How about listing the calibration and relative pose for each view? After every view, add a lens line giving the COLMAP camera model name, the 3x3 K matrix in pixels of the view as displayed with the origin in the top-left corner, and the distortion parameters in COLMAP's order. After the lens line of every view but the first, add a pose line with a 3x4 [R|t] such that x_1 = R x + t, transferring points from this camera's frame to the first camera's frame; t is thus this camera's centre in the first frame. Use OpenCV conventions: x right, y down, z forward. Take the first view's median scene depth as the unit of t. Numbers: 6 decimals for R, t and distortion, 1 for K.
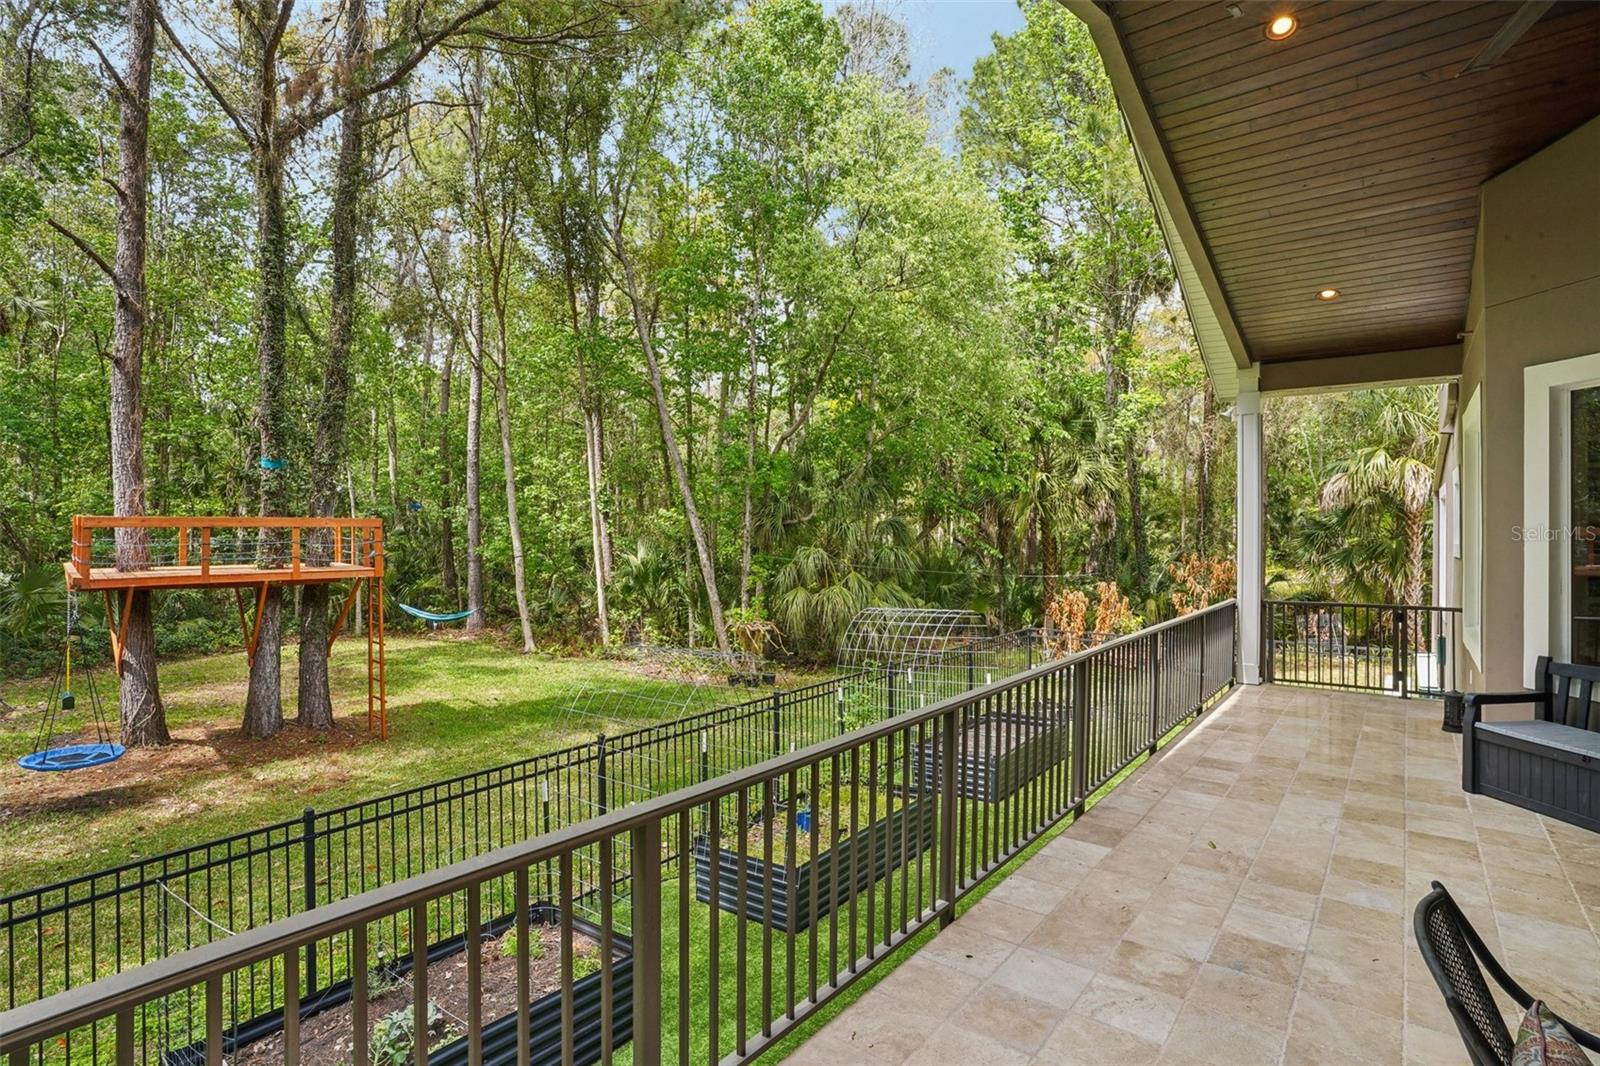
lens RADIAL K [[778.5, 0, 805.3], [0, 778.5, 531.4], [0, 0, 1]] dist [-0.004035, -0.000328]
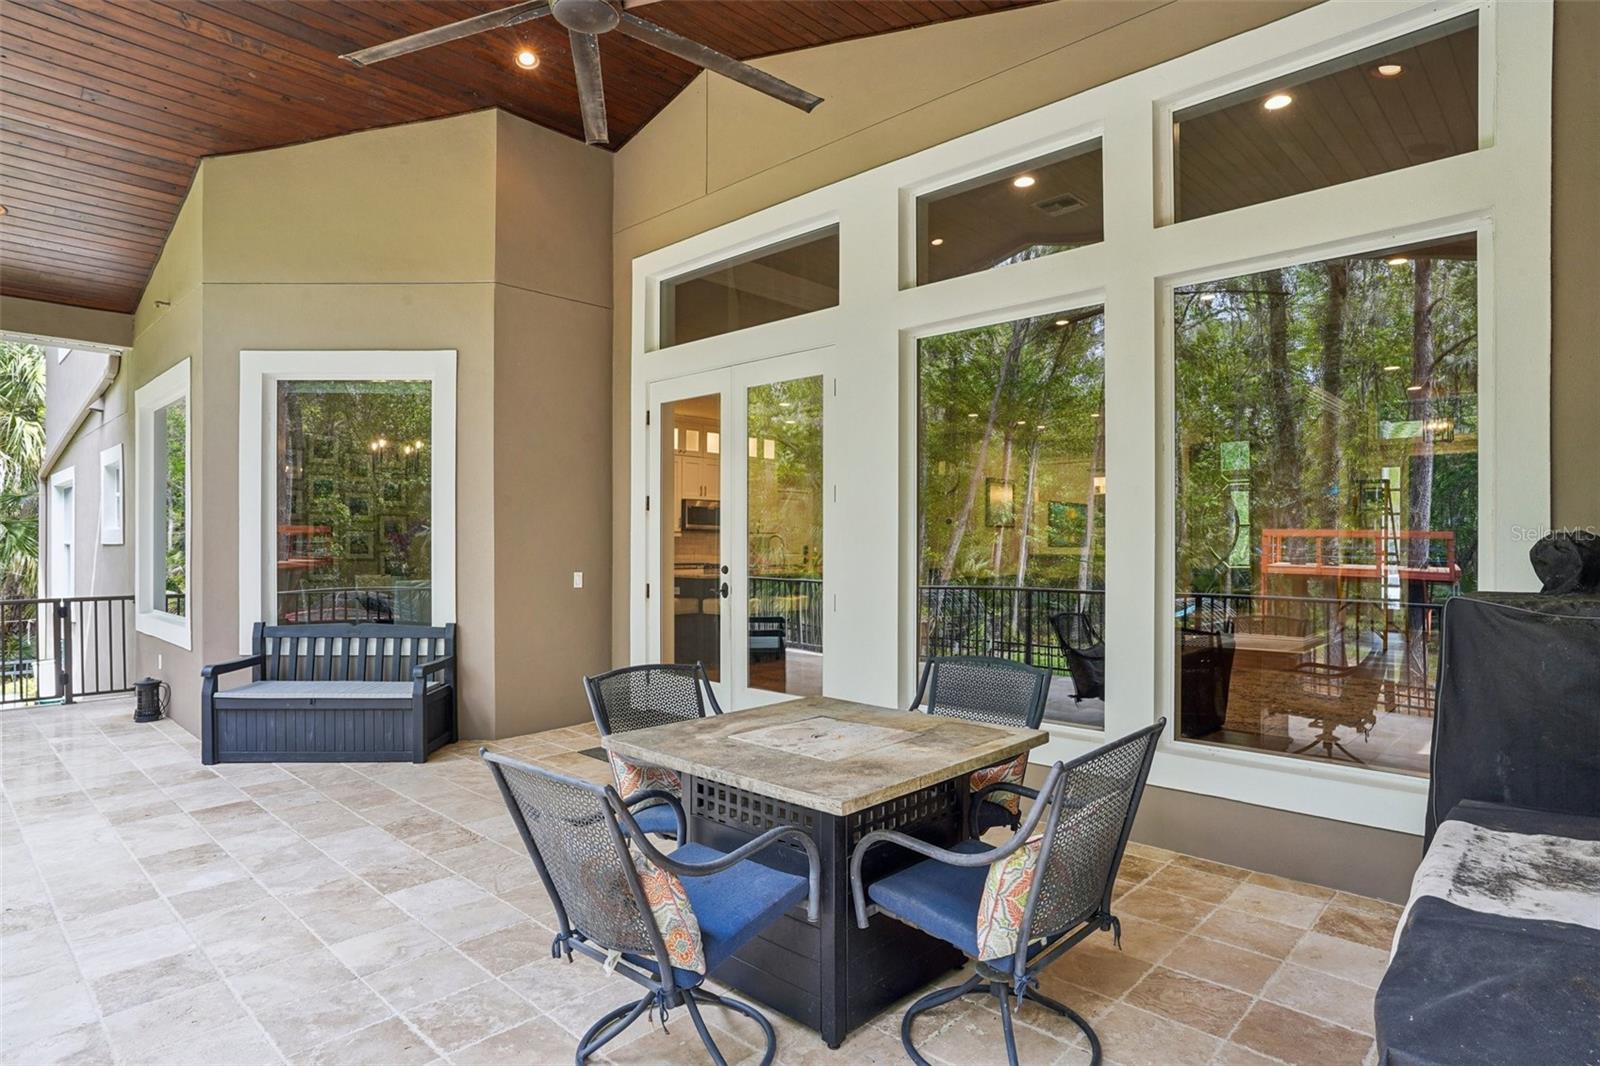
lens RADIAL K [[874.1, 0, 803.1], [0, 874.1, 538.8], [0, 0, 1]] dist [-0.058849, 0.047531]
pose [[0.091349, 0.001136, 0.995818, -0.171949], [0.002971, 0.999995, -0.001413, 0.050298], [-0.995814, 0.003087, 0.091346, 0.140244]]
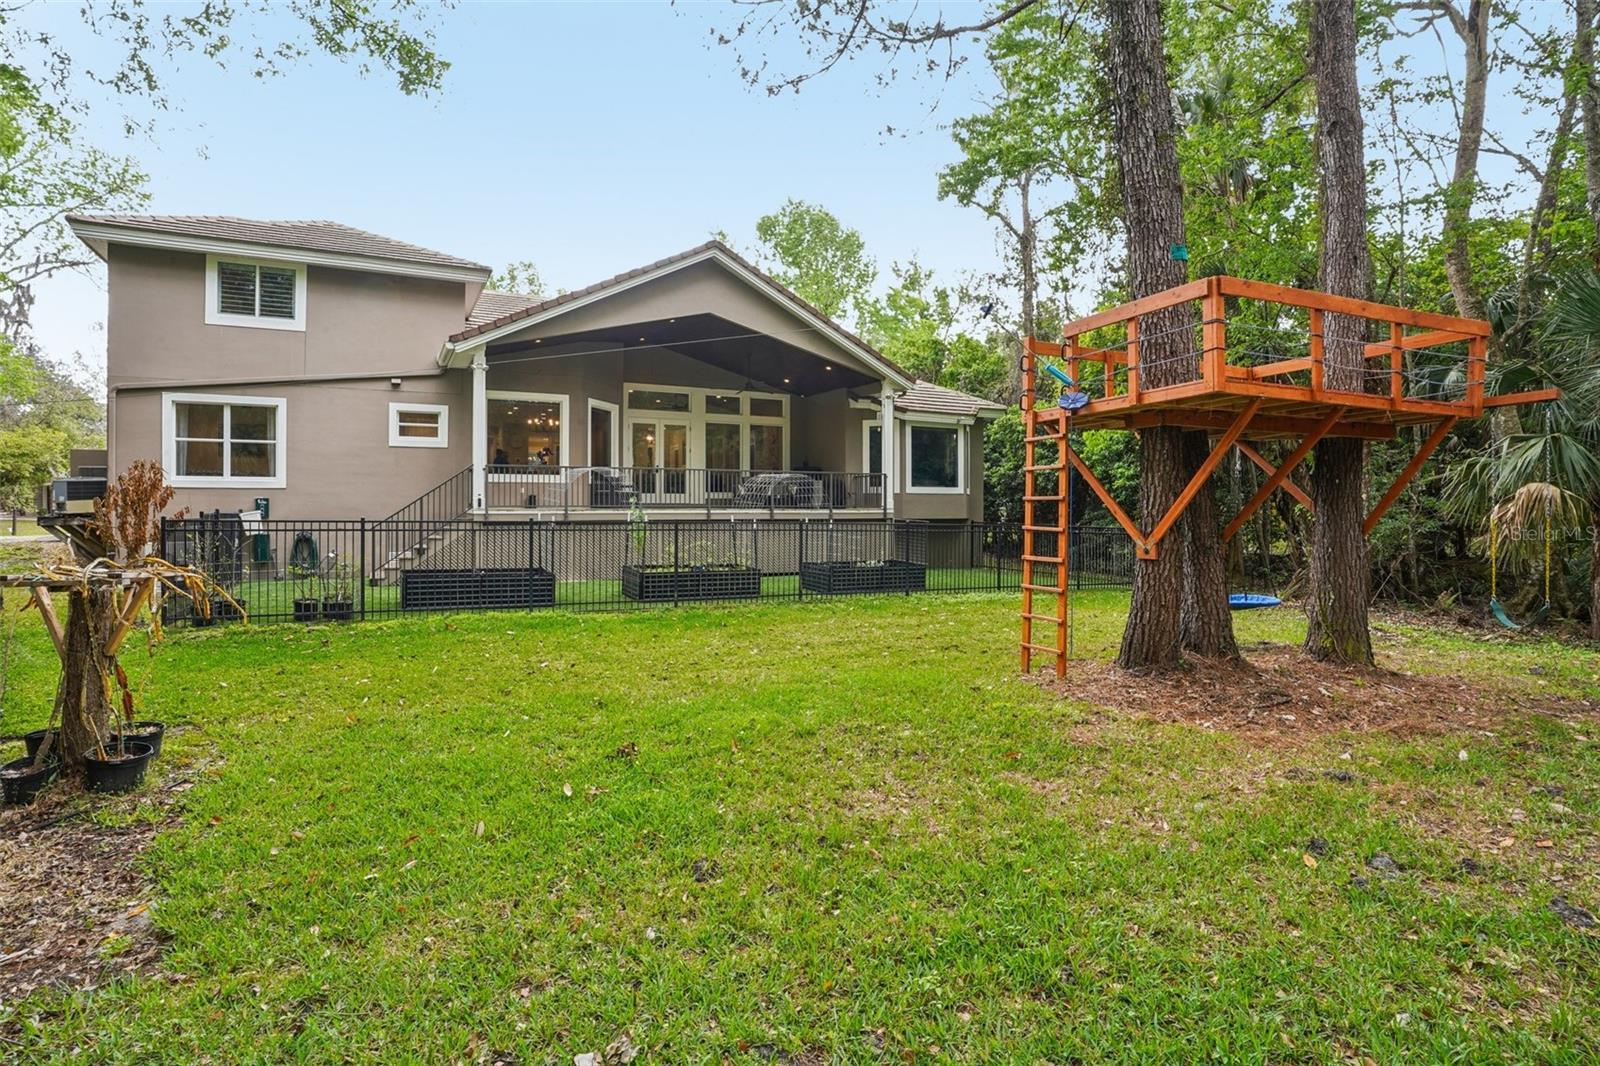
lens RADIAL K [[799.4, 0, 799.5], [0, 799.4, 517.5], [0, 0, 1]] dist [0.026416, 0.000142]
pose [[-0.902758, 0.002706, 0.430140, -1.751852], [0.003286, 0.999994, 0.000606, 0.390002], [-0.430136, 0.001961, -0.902762, 4.244668]]
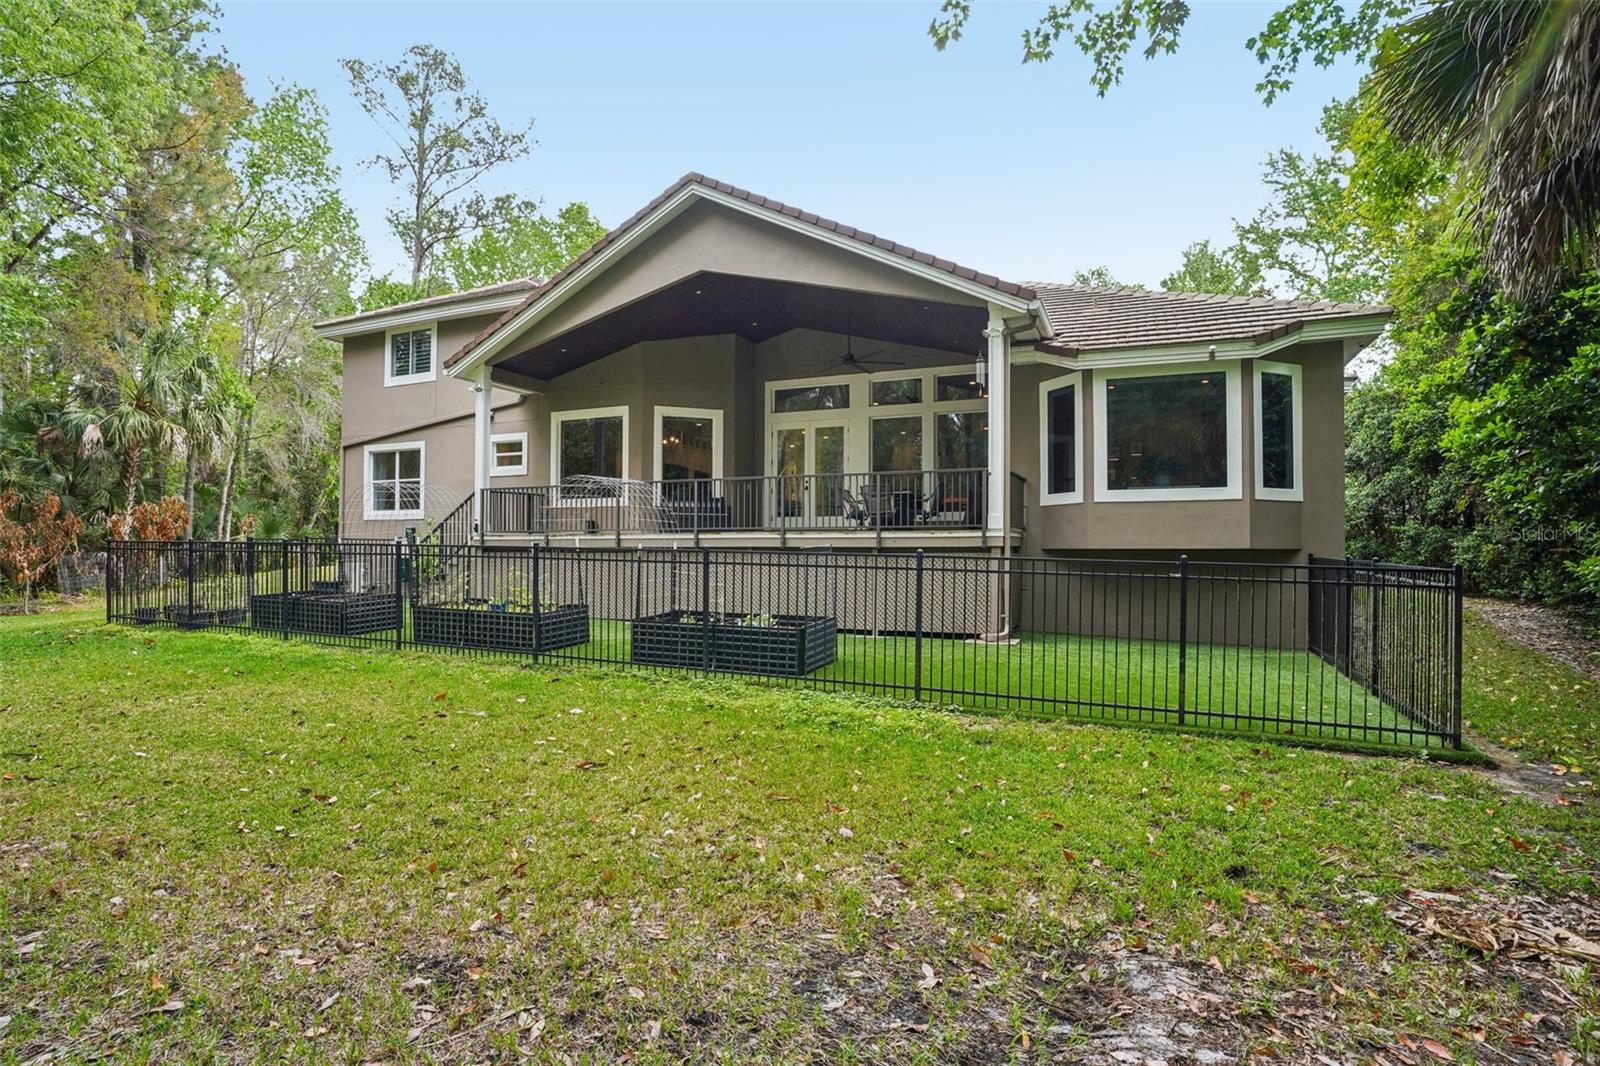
lens RADIAL K [[812.5, 0, 797.5], [0, 812.5, 554.6], [0, 0, 1]] dist [0.001006, -0.000016]
pose [[-0.249869, -0.003902, 0.968272, -2.627922], [-0.004249, 0.999987, 0.002934, 0.417862], [-0.968270, -0.003382, -0.249882, 1.340734]]
